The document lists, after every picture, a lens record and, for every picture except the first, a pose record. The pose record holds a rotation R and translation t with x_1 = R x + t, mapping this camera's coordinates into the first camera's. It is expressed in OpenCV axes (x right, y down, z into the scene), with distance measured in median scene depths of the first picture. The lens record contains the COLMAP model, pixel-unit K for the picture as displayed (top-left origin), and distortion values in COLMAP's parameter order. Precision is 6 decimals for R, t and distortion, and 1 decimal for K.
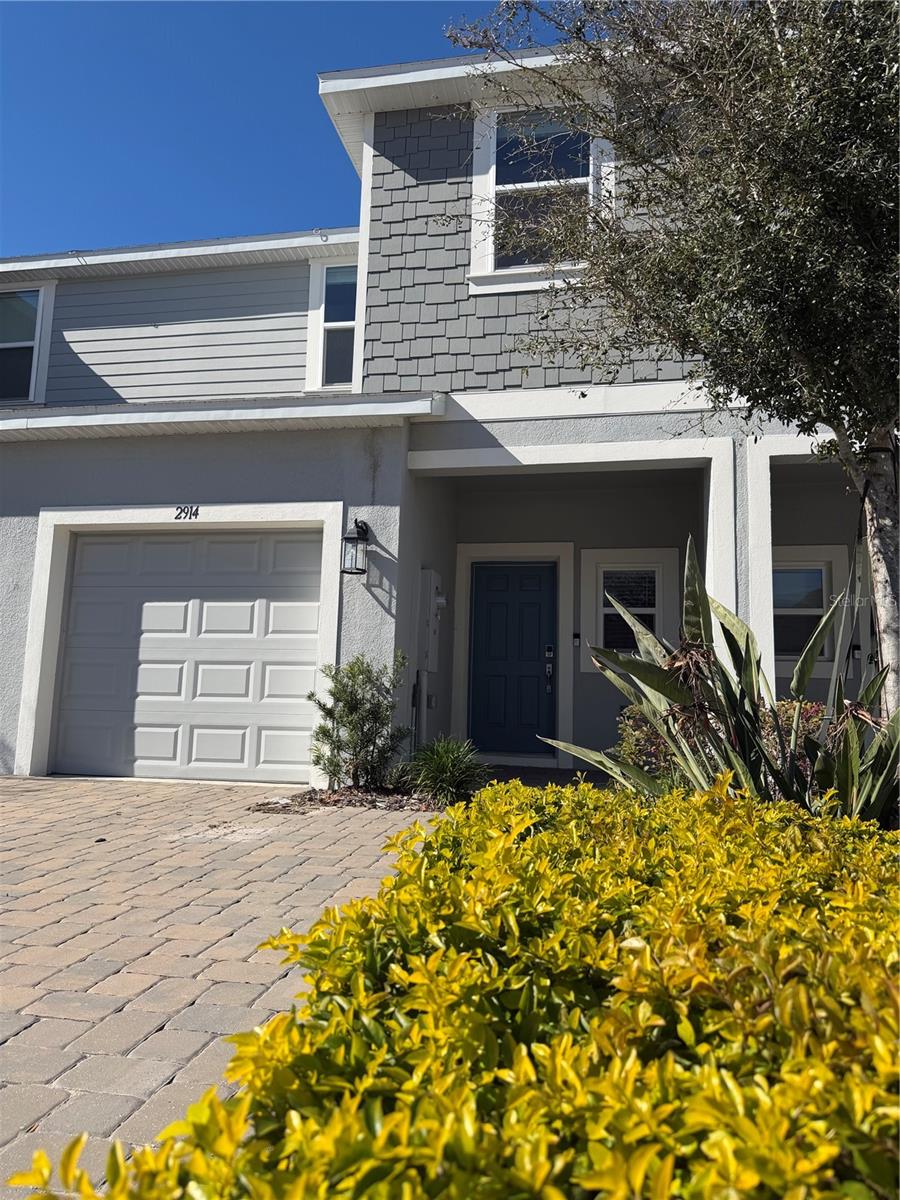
lens RADIAL K [[848.0, 0, 452.1], [0, 848.0, 594.0], [0, 0, 1]] dist [0.064952, -0.014402]
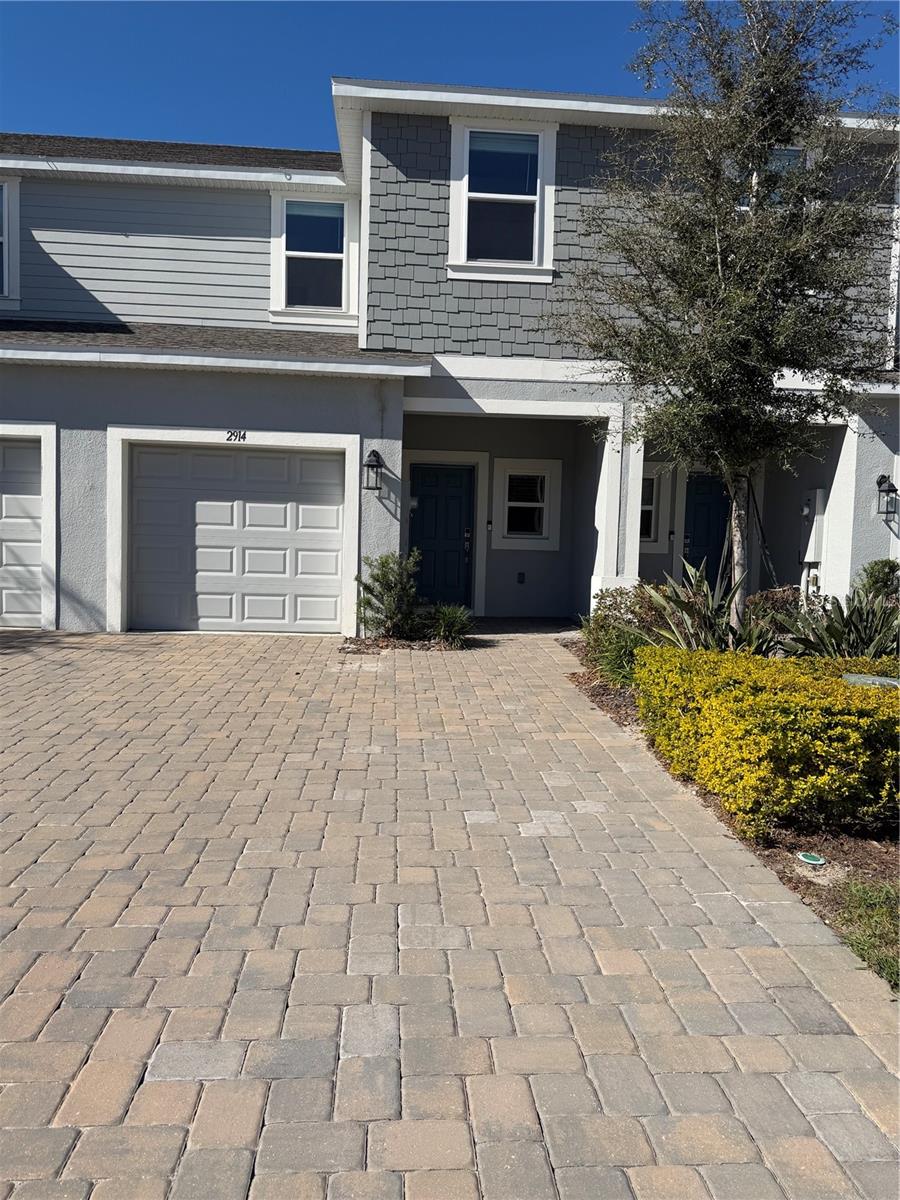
lens RADIAL K [[848.0, 0, 449.7], [0, 848.0, 594.0], [0, 0, 1]] dist [0.064952, -0.014402]
pose [[0.968258, -0.011227, 0.249700, -0.319790], [-0.036995, 0.981551, 0.187588, -0.114081], [-0.247199, -0.190871, 0.949979, -0.379816]]
